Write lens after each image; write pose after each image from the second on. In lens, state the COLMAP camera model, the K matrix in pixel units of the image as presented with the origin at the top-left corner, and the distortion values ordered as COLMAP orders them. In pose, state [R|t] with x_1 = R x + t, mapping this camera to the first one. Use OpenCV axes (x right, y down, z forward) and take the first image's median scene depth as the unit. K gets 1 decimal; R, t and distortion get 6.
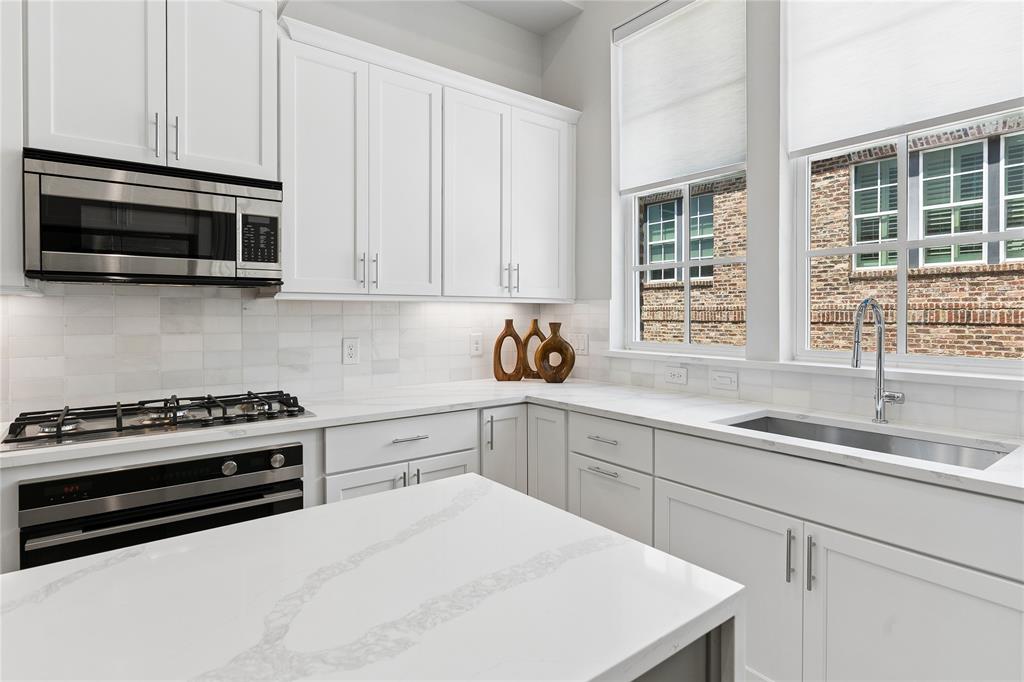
lens RADIAL K [[529.3, 0, 511.6], [0, 529.3, 319.9], [0, 0, 1]] dist [-0.002558, -0.000679]
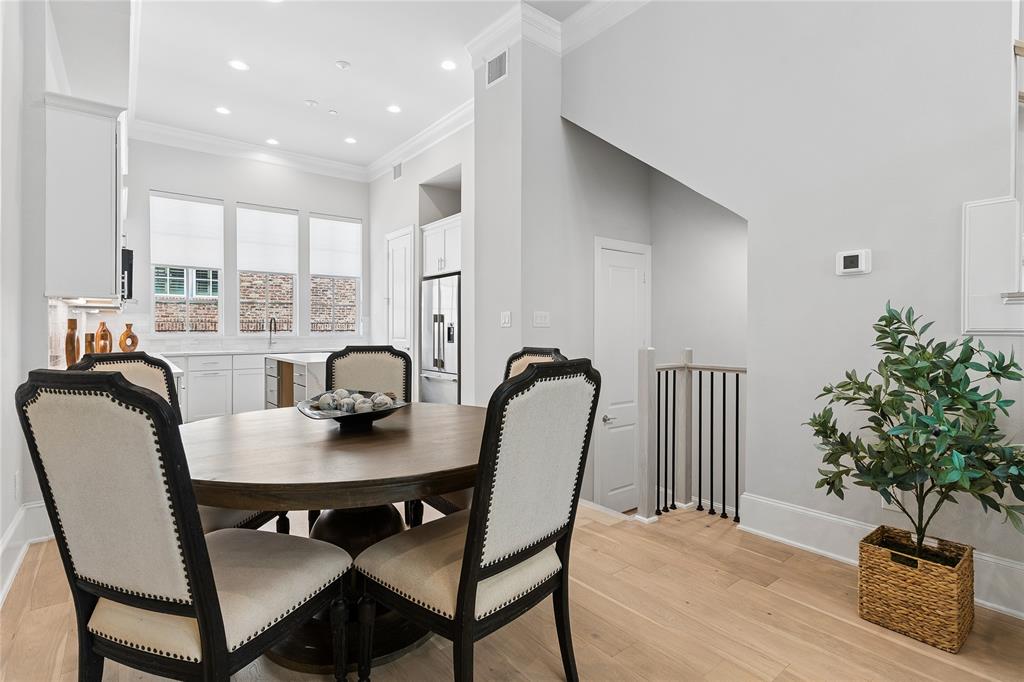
lens RADIAL K [[496.3, 0, 503.9], [0, 496.3, 325.4], [0, 0, 1]] dist [-0.001036, 0.000230]
pose [[-0.001910, 0.008723, 0.999960, -0.724028], [0.010770, 0.999904, -0.008702, 0.017195], [-0.999940, 0.010753, -0.002004, -0.176342]]
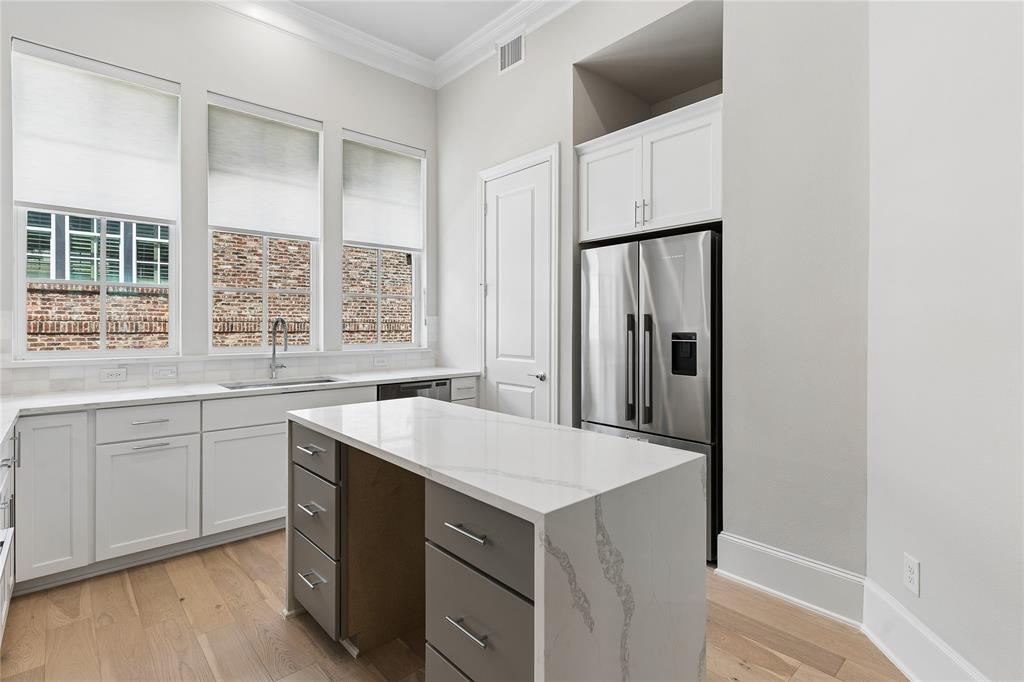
lens RADIAL K [[496.3, 0, 503.9], [0, 496.3, 325.4], [0, 0, 1]] dist [-0.001036, 0.000230]
pose [[-0.073026, 0.002326, 0.997327, -0.307632], [0.007502, 0.999970, -0.001782, -0.000423], [-0.997302, 0.007352, -0.073041, 0.062354]]
